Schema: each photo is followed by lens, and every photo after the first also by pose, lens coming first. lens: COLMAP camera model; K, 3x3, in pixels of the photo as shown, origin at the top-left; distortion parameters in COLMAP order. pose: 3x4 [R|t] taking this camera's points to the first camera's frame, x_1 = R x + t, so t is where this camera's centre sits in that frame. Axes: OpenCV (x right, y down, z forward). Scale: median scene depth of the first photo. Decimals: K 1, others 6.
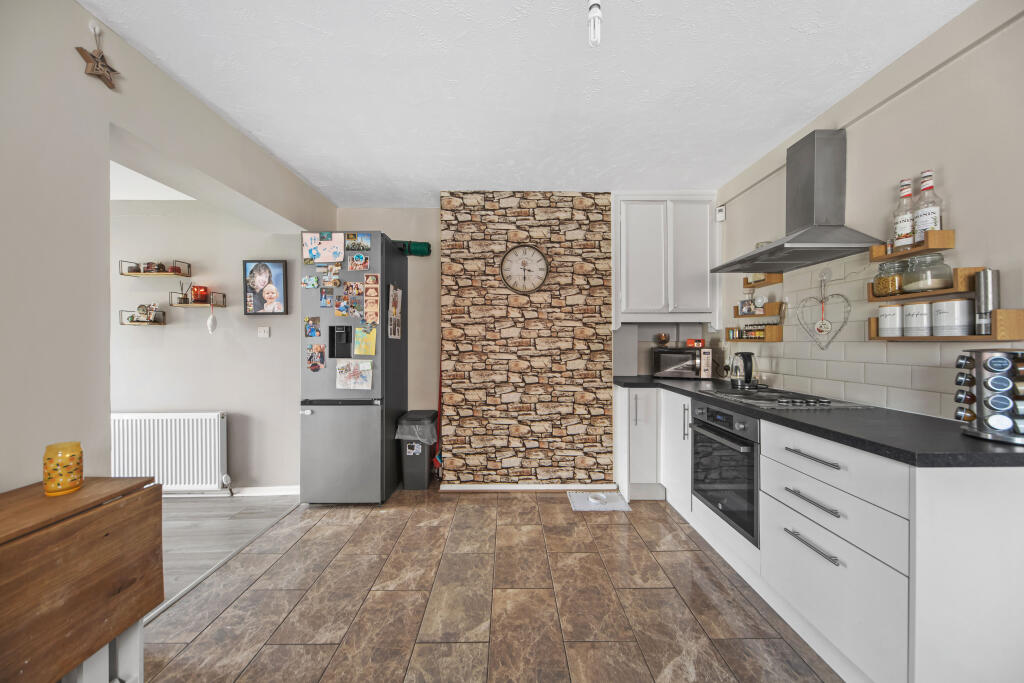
lens RADIAL K [[350.6, 0, 512.0], [0, 350.6, 341.5], [0, 0, 1]] dist [0.000584, 0.000011]
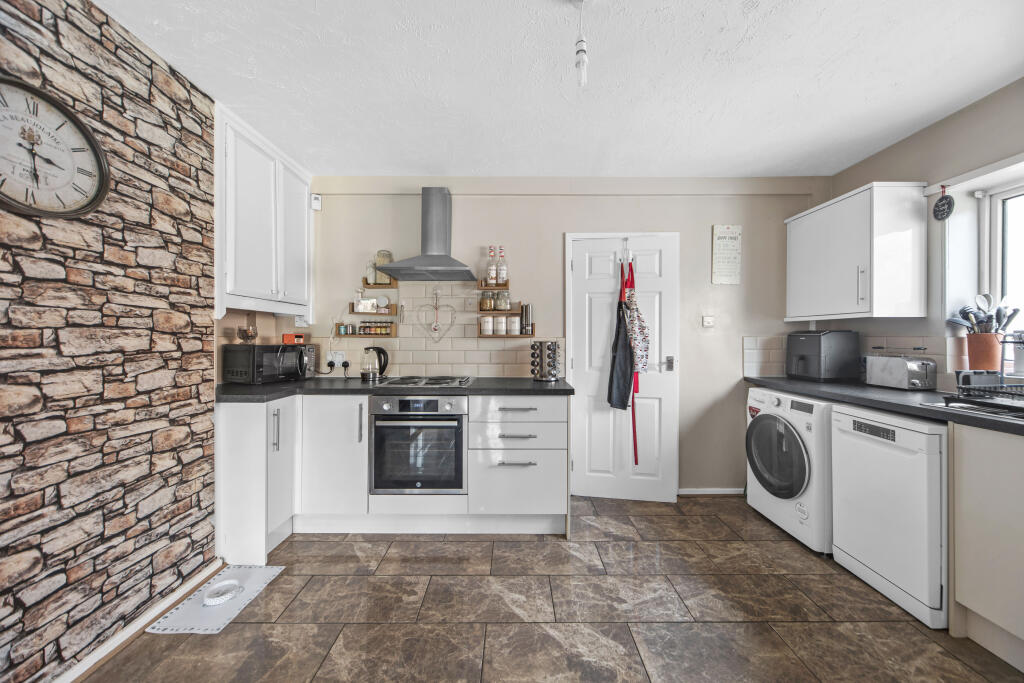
lens RADIAL K [[354.0, 0, 514.9], [0, 354.0, 336.2], [0, 0, 1]] dist [0.000695, -0.000191]
pose [[0.008689, 0.004151, 0.999954, -0.353656], [-0.002167, 0.999989, -0.004133, 0.000625], [-0.999960, -0.002131, 0.008698, 0.455414]]
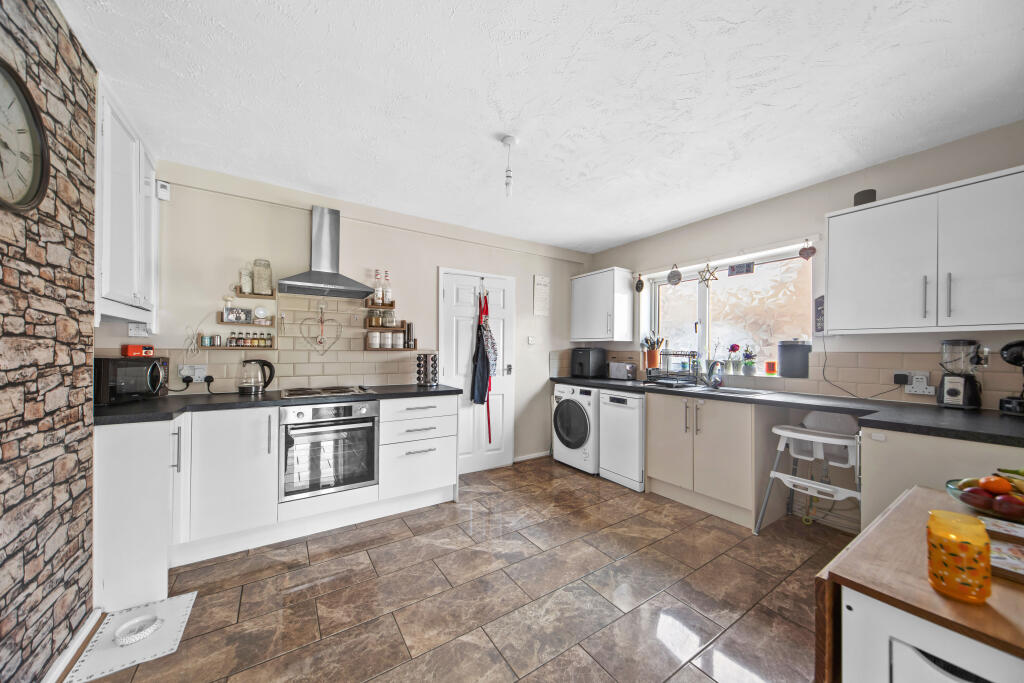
lens RADIAL K [[351.4, 0, 509.9], [0, 351.4, 349.3], [0, 0, 1]] dist [0.000393, -0.000075]
pose [[-0.537583, 0.001481, 0.843209, -0.517614], [-0.007989, 0.999945, -0.006849, 0.000694], [-0.843173, -0.010419, -0.537542, 0.758688]]
